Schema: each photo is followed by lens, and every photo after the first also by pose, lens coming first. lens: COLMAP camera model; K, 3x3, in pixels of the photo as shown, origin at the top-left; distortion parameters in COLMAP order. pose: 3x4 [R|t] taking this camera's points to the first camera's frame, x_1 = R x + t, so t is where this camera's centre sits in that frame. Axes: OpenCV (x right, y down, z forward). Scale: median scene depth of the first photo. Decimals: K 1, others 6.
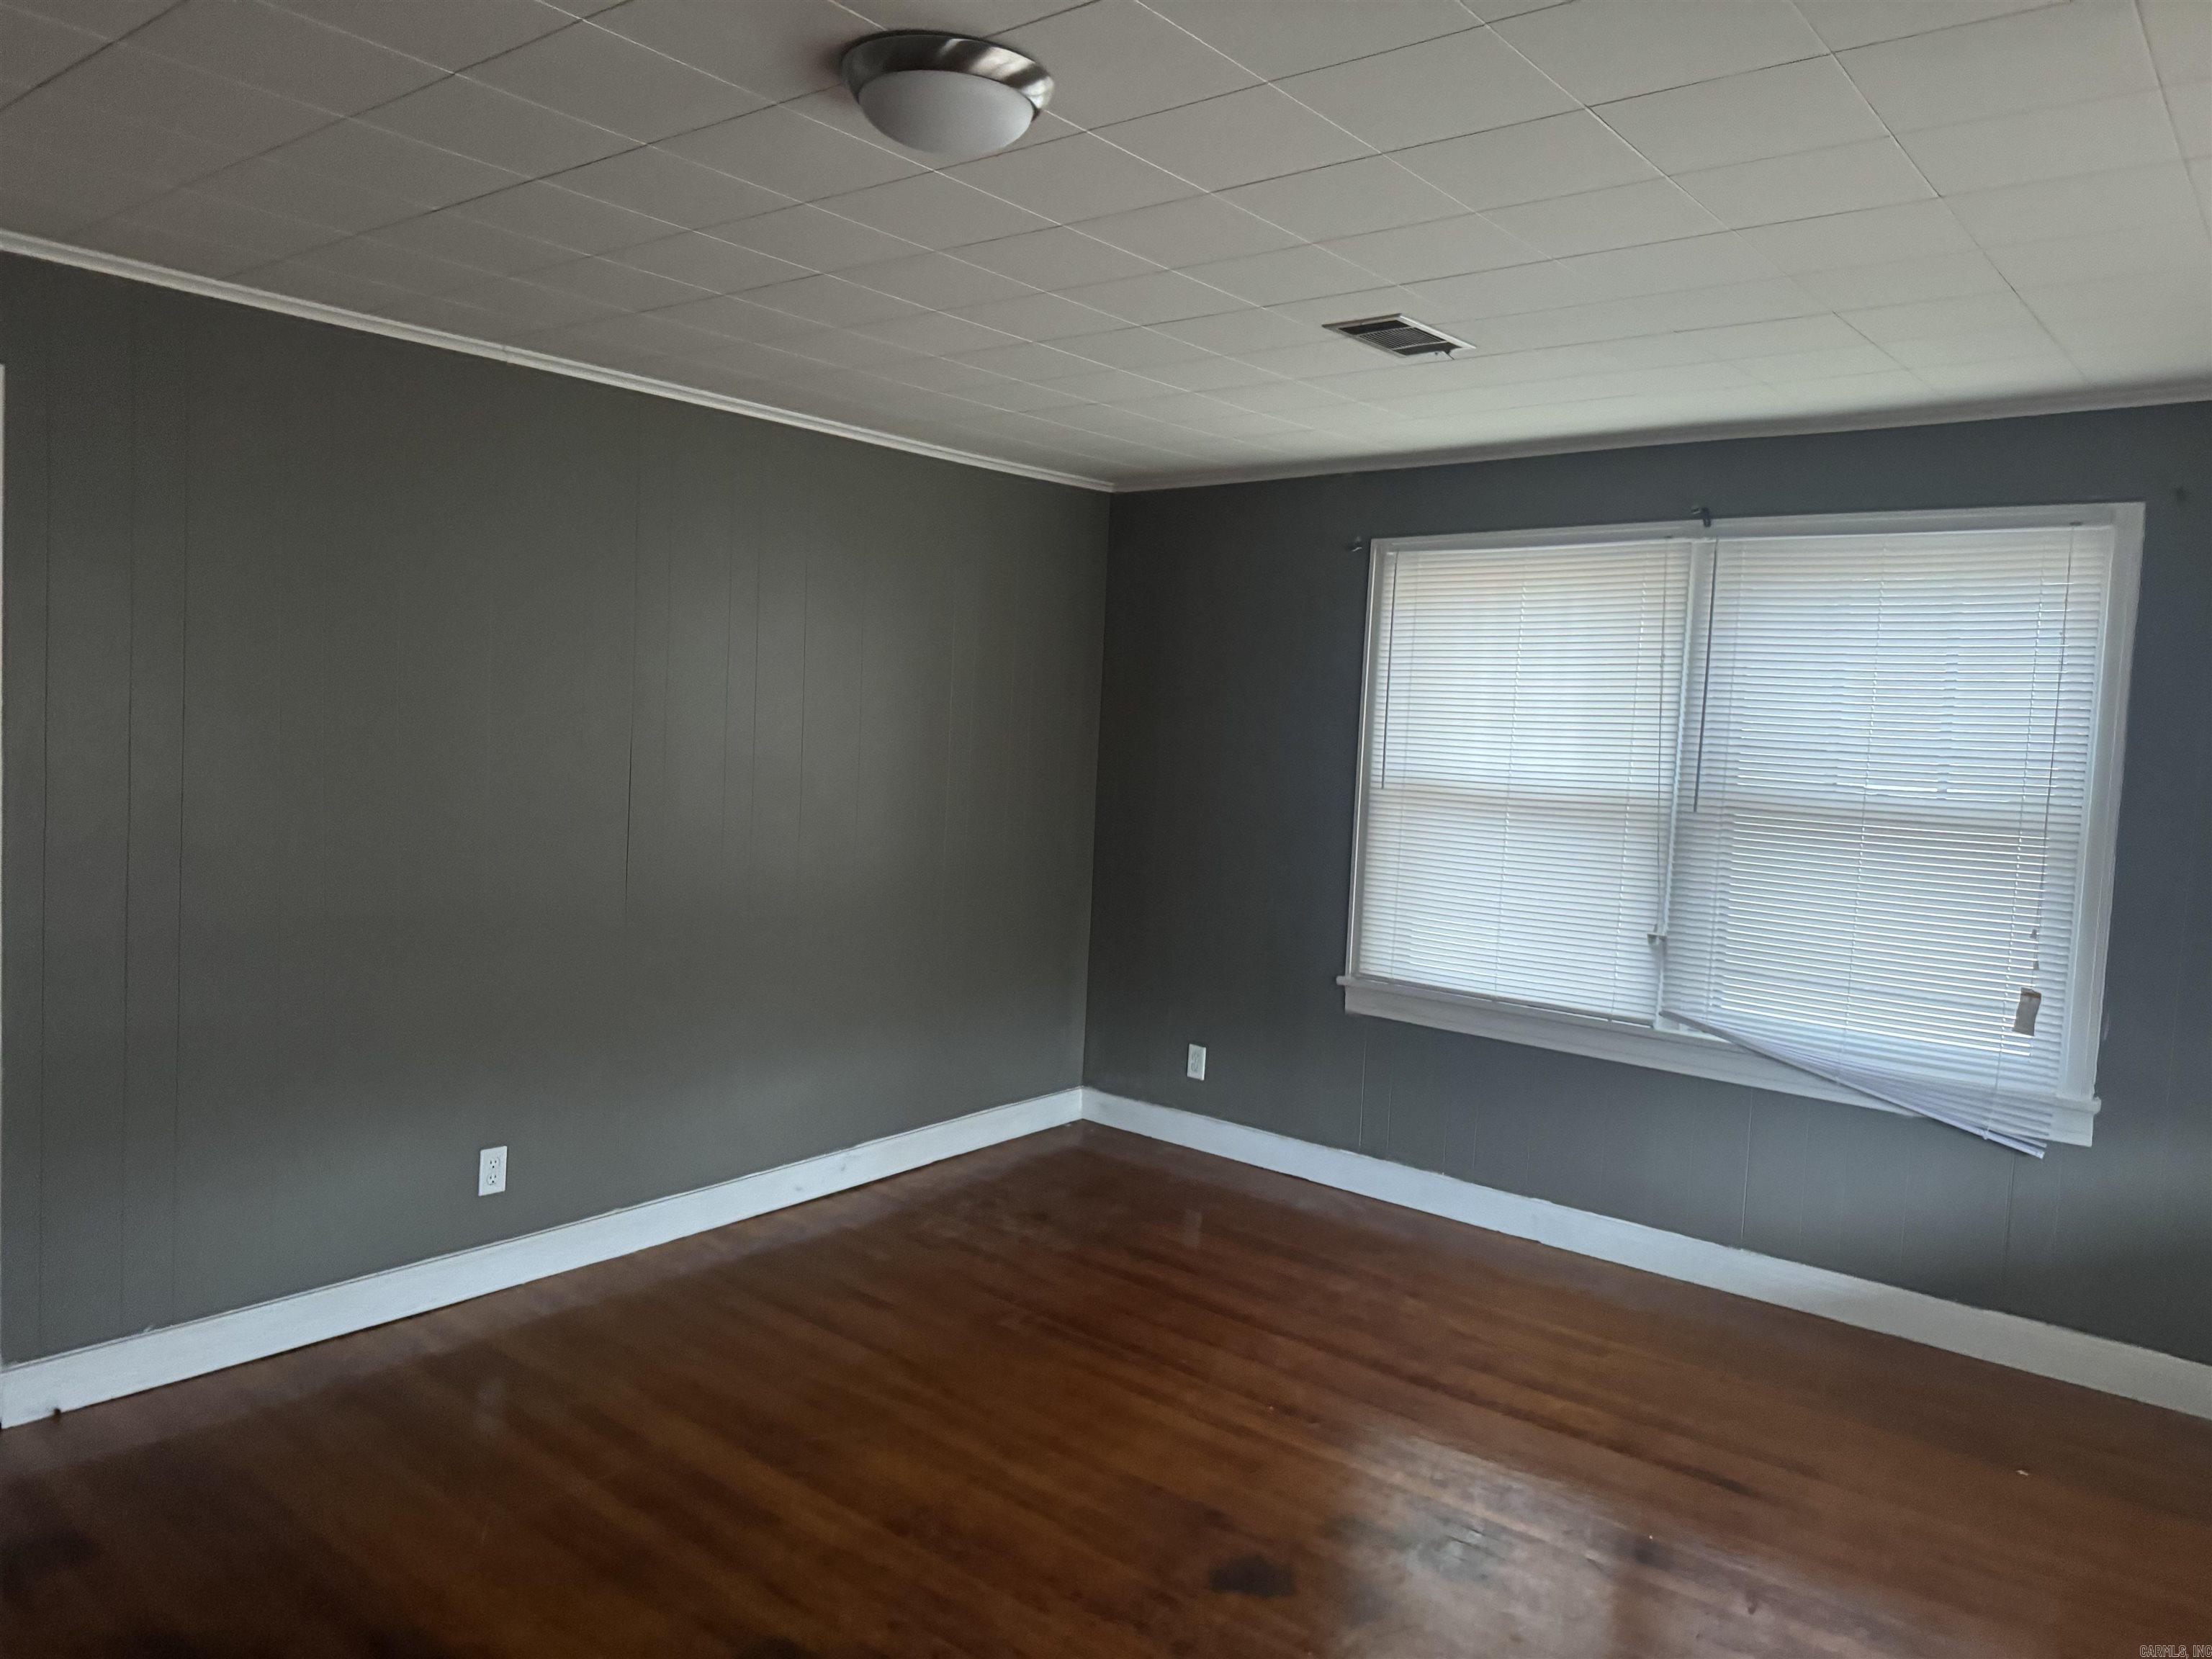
lens RADIAL K [[1550.8, 0, 1103.1], [0, 1550.8, 826.1], [0, 0, 1]] dist [0.025427, -0.029705]
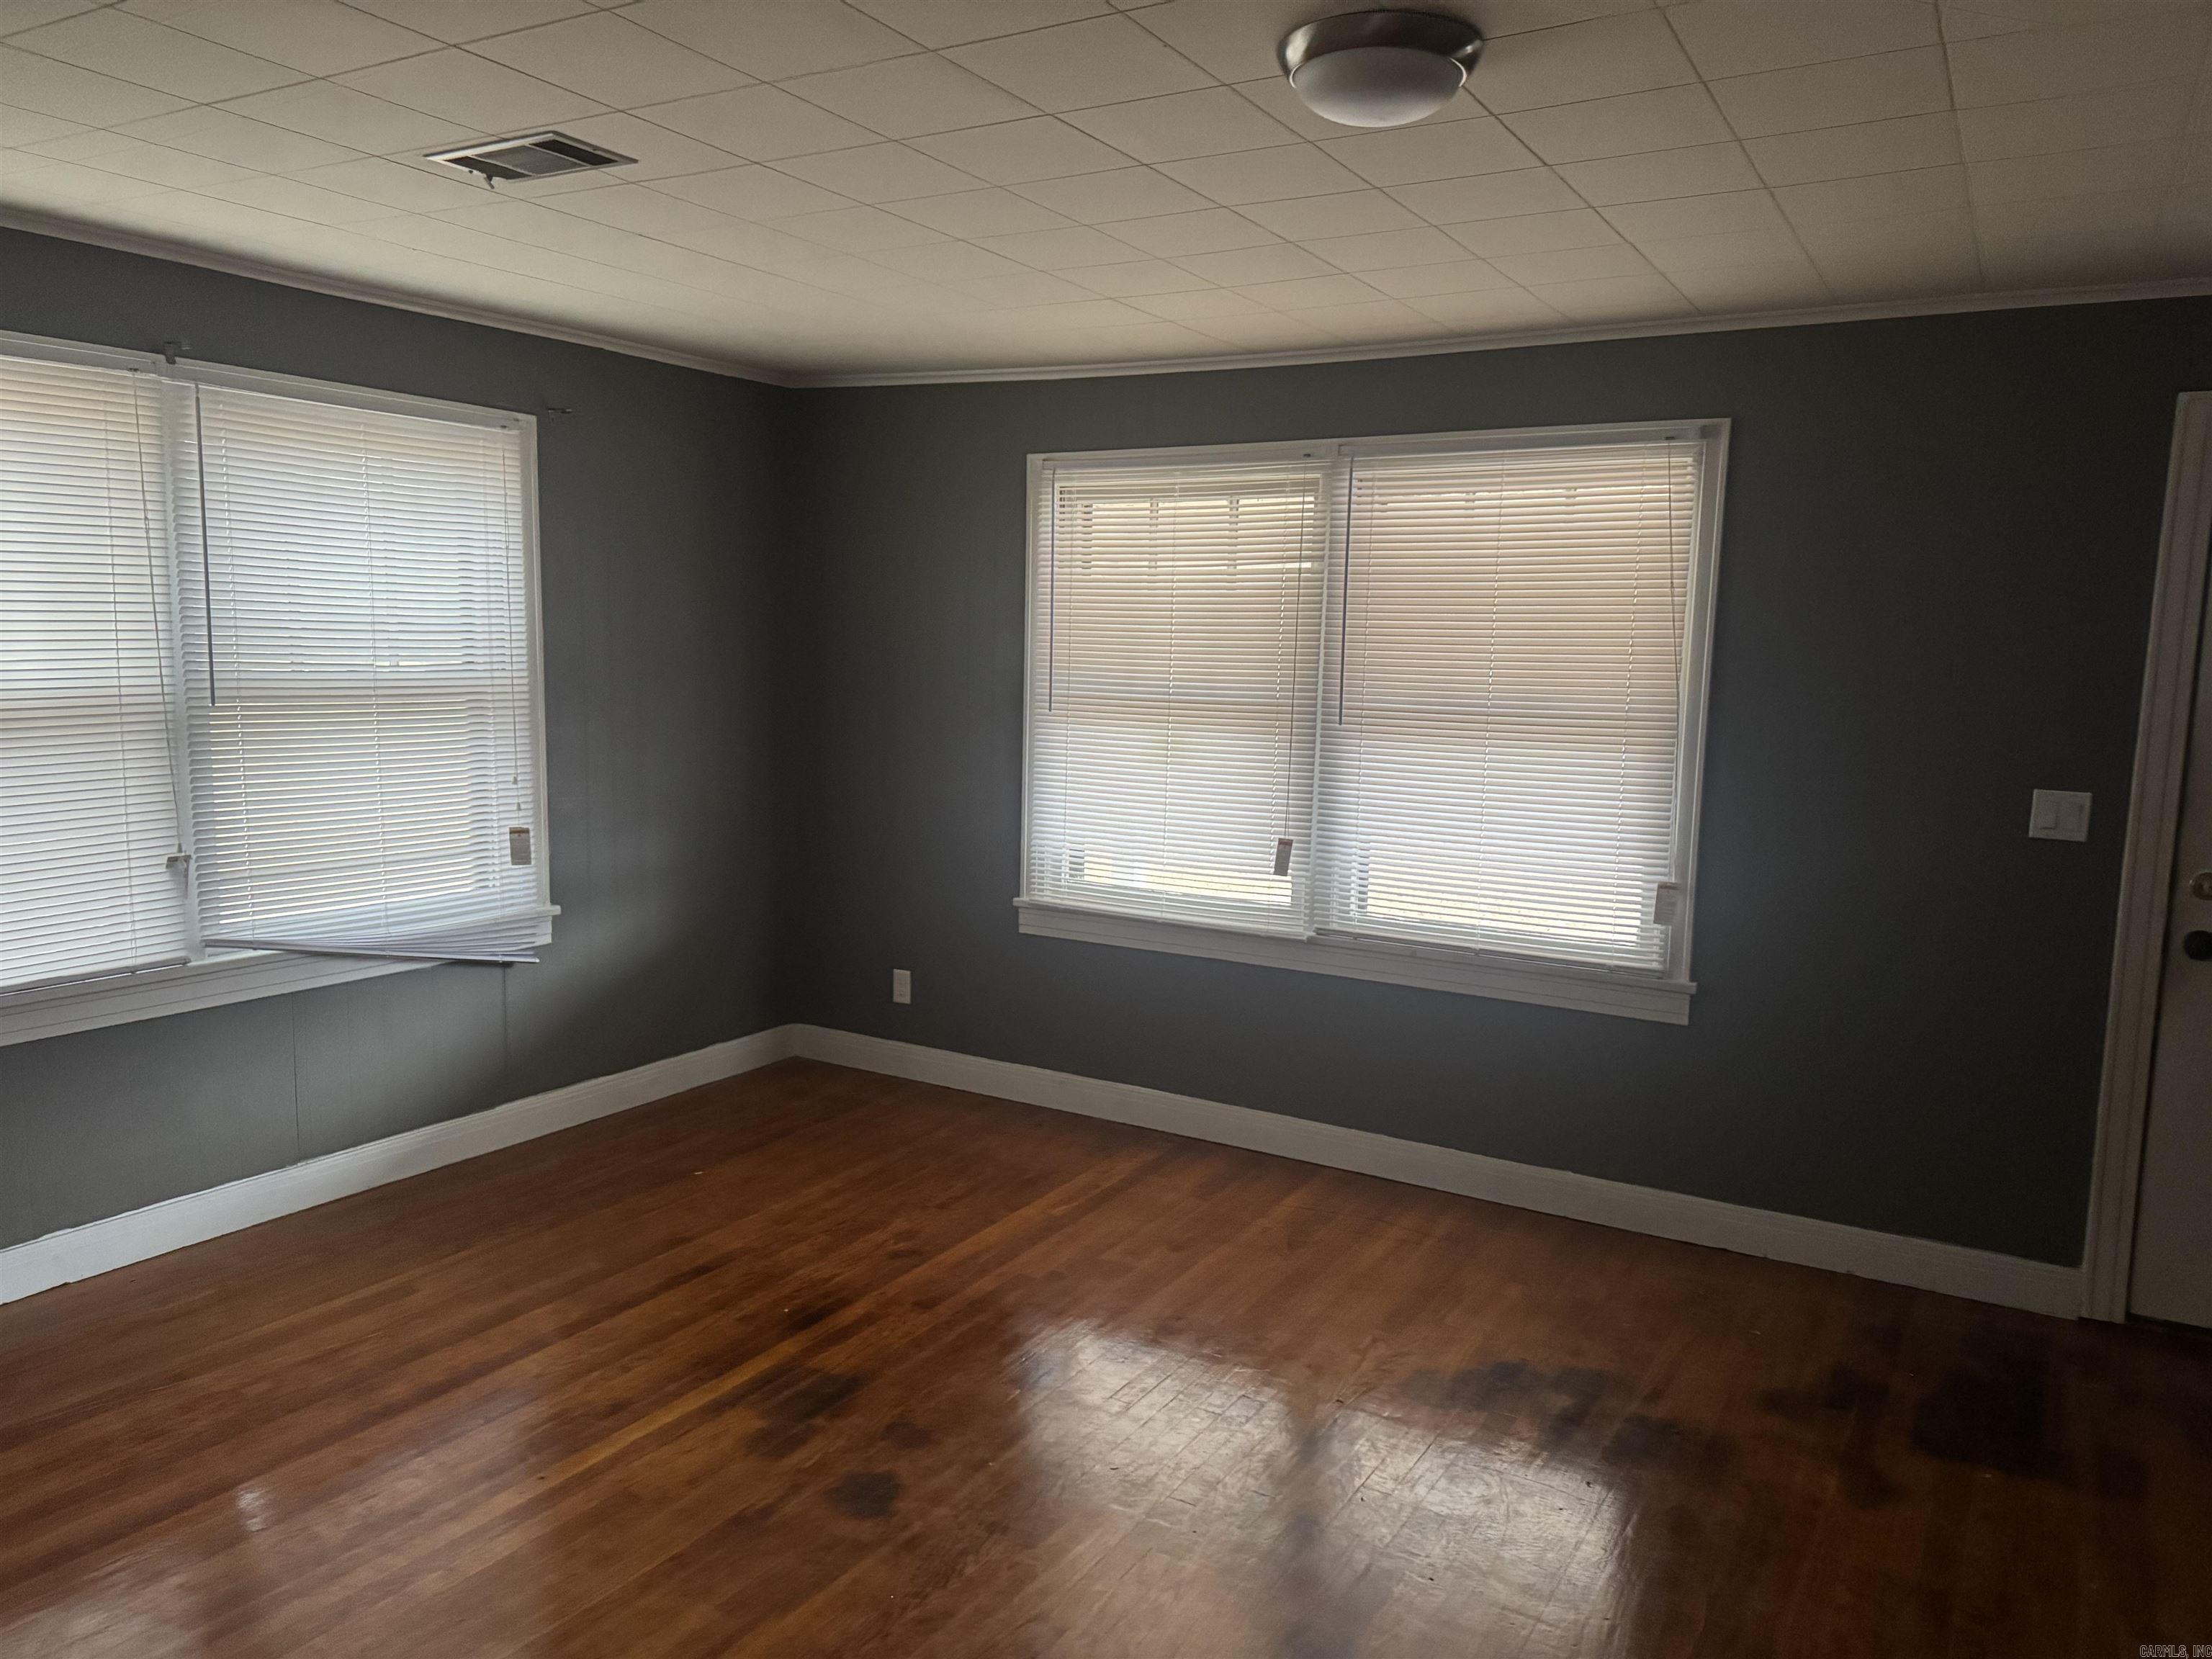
lens RADIAL K [[1550.8, 0, 1092.8], [0, 1550.8, 840.0], [0, 0, 1]] dist [0.025427, -0.029705]
pose [[-0.128135, -0.167136, 0.977572, -0.590407], [0.058161, 0.982735, 0.175642, -0.064241], [-0.990050, 0.079362, -0.116202, 0.680260]]
